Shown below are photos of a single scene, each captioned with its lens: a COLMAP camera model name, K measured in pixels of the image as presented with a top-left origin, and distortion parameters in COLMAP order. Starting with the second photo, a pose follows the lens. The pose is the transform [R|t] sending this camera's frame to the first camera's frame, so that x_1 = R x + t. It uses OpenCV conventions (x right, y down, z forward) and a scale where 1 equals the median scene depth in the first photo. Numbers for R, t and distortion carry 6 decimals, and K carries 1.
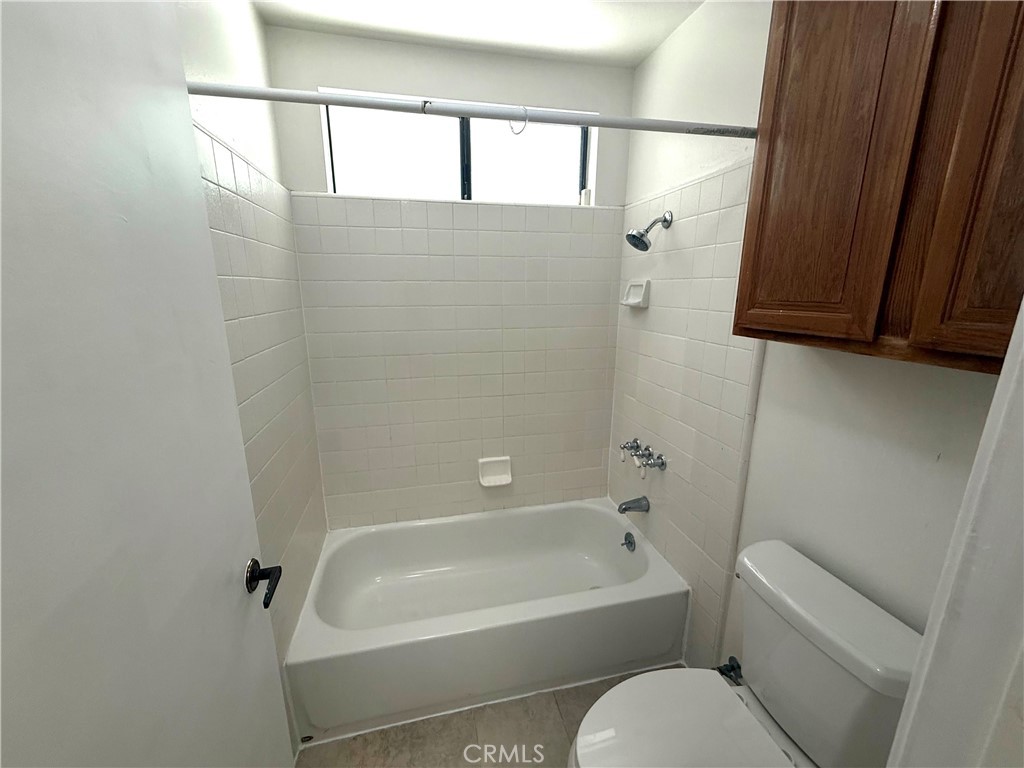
lens RADIAL K [[409.7, 0, 509.4], [0, 409.7, 383.7], [0, 0, 1]] dist [0.000624, 0.000481]
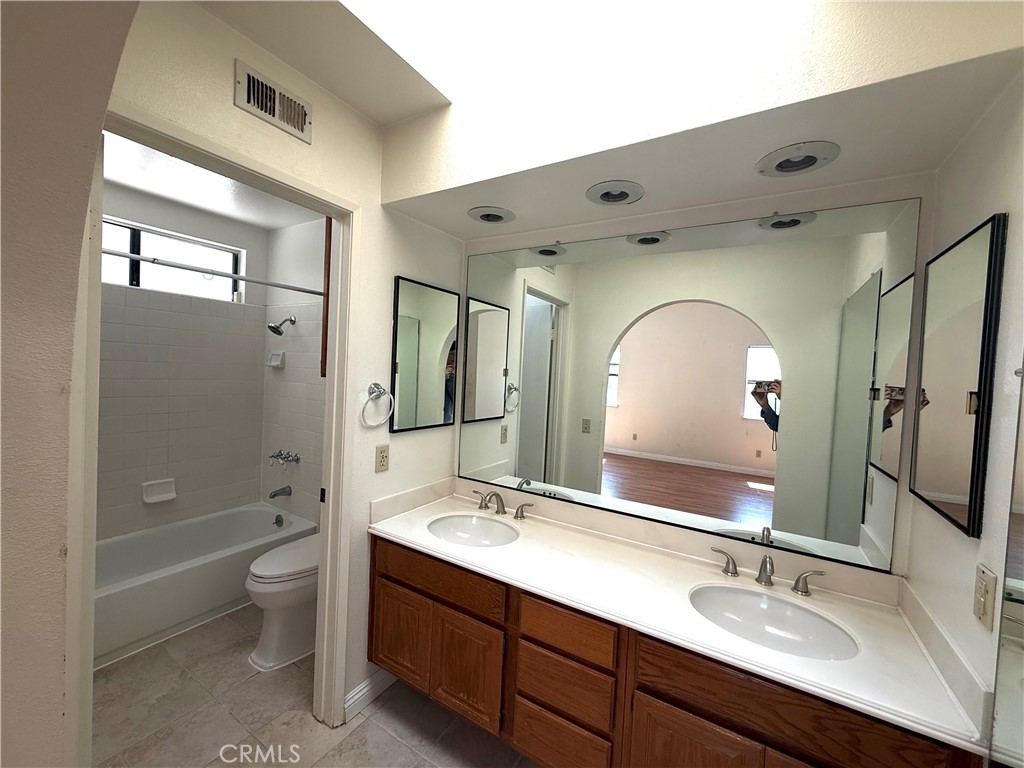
lens RADIAL K [[409.7, 0, 509.4], [0, 409.7, 383.7], [0, 0, 1]] dist [0.000624, 0.000481]
pose [[0.702512, 0.013565, 0.711542, -0.197881], [0.121060, 0.982969, -0.138263, 0.210903], [-0.701300, 0.183271, 0.688905, -0.754301]]
